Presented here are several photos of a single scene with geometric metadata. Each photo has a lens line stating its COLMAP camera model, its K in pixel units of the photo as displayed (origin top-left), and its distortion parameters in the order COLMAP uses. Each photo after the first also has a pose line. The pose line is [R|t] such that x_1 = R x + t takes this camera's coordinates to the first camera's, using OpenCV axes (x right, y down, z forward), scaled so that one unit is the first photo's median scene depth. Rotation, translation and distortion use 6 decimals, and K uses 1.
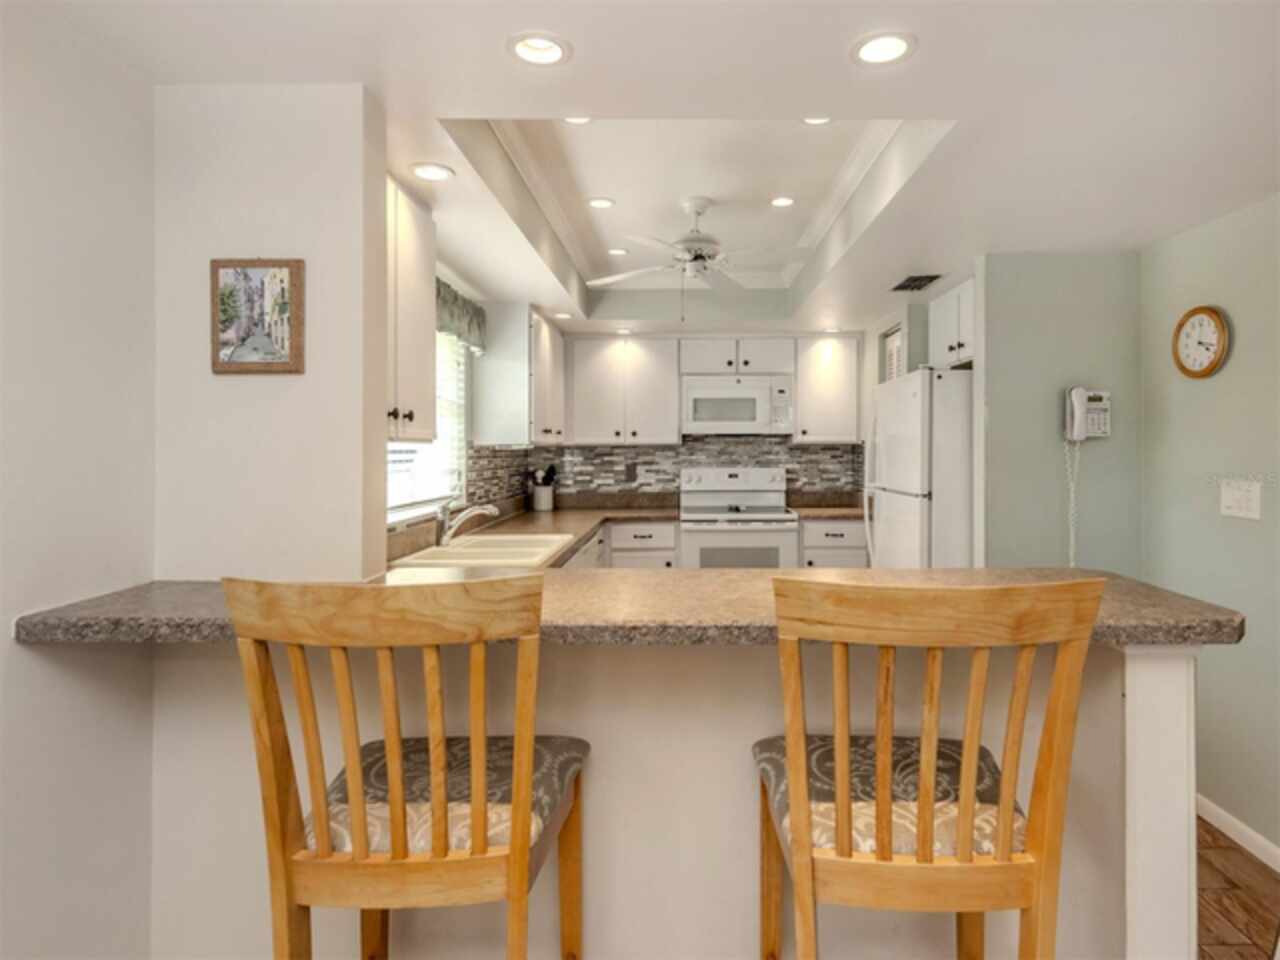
lens RADIAL K [[710.7, 0, 643.0], [0, 710.7, 446.4], [0, 0, 1]] dist [-0.000245, 0.000078]
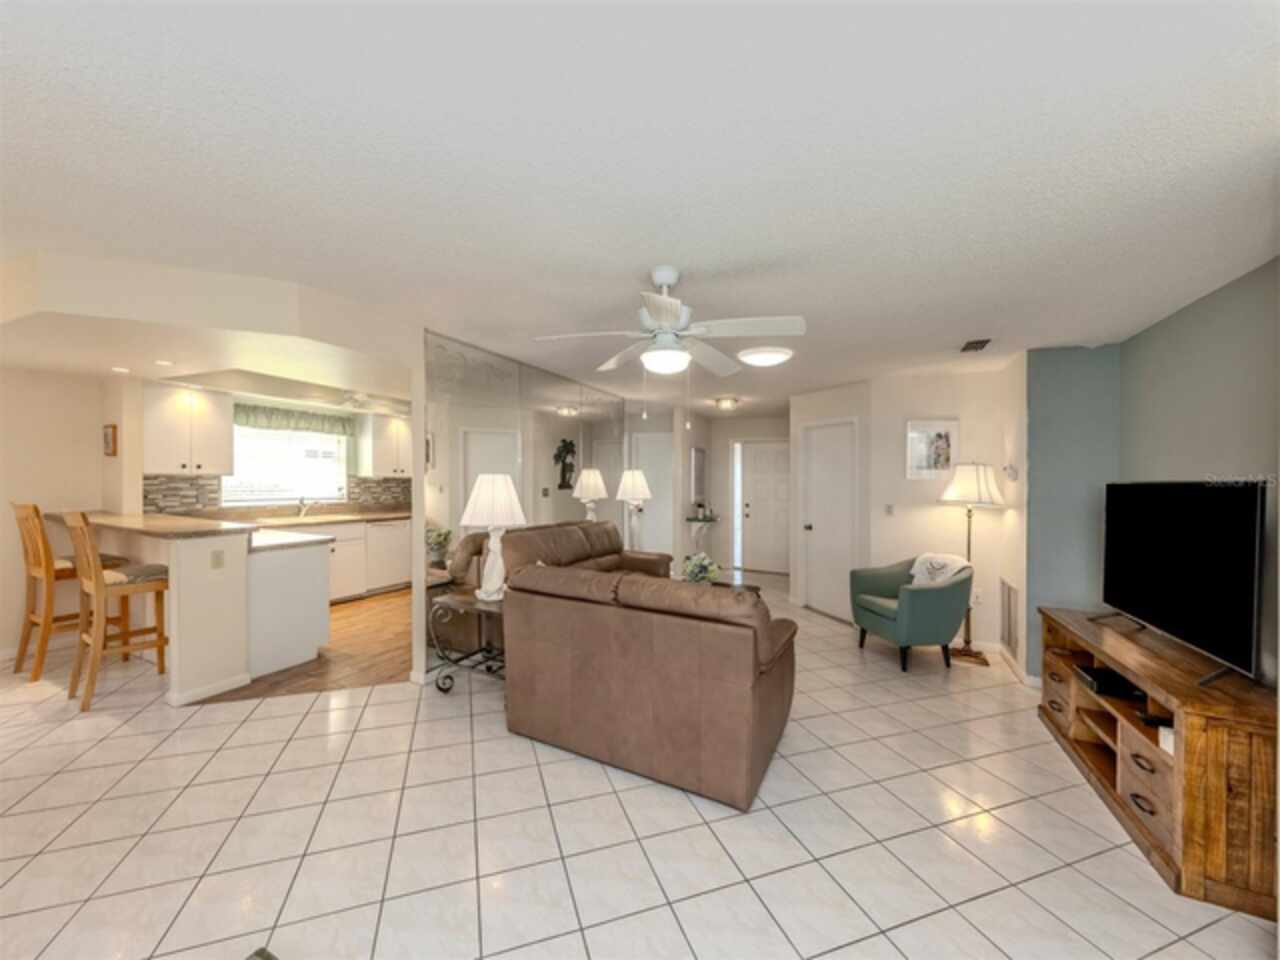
lens RADIAL K [[522.7, 0, 639.5], [0, 522.7, 487.4], [0, 0, 1]] dist [-0.001359, -0.000465]
pose [[0.885307, 0.028099, -0.464157, 1.088346], [-0.021851, 0.999584, 0.018836, -0.014848], [0.464493, -0.006533, 0.885553, -0.046045]]
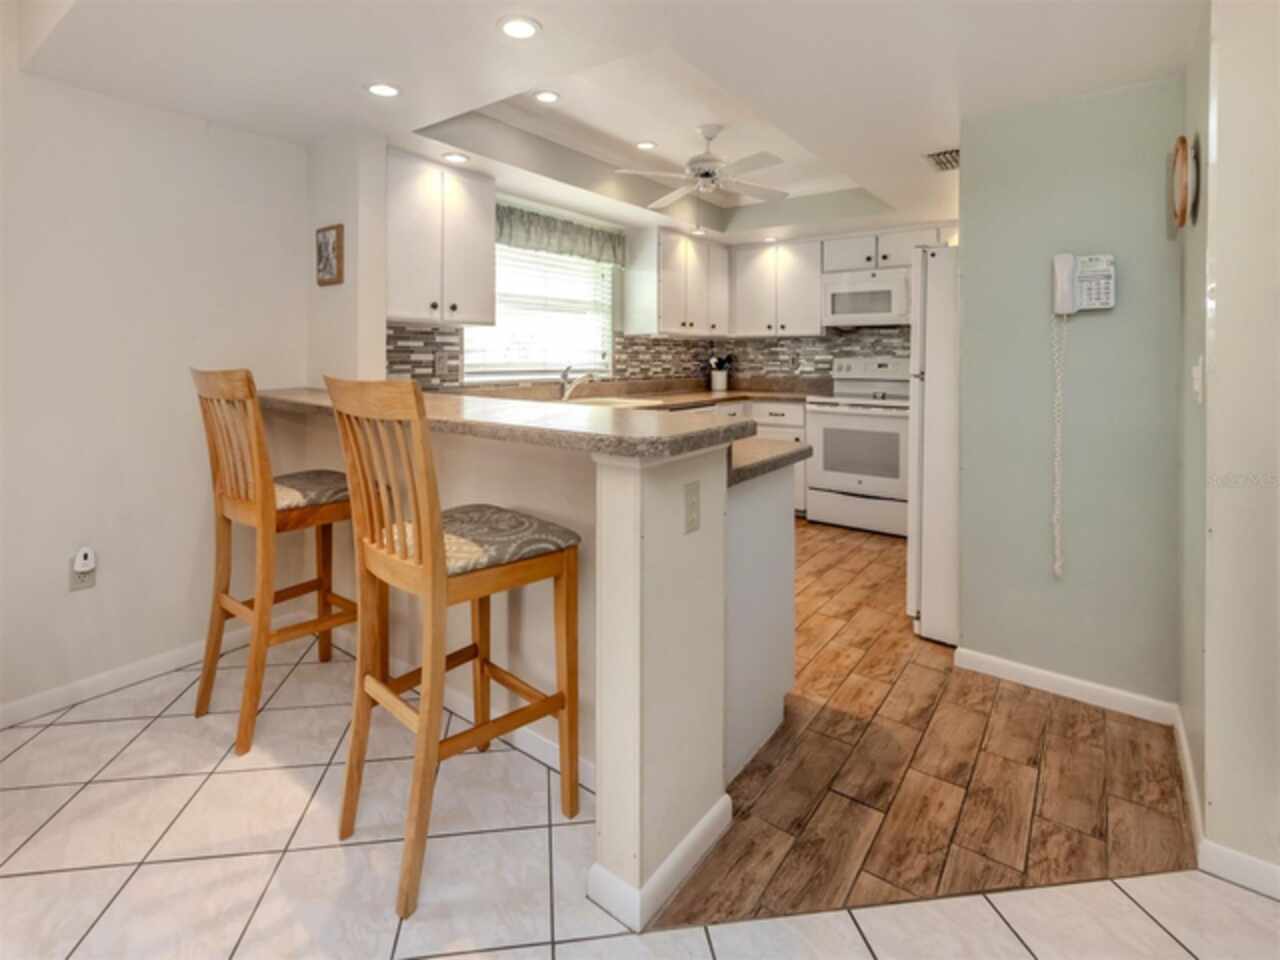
lens RADIAL K [[630.2, 0, 635.7], [0, 630.2, 362.1], [0, 0, 1]] dist [-0.000075, 0.000001]
pose [[0.794537, 0.014823, -0.607035, 0.423872], [-0.009677, 0.999884, 0.011749, 0.030219], [0.607139, -0.003461, 0.794588, 0.039489]]
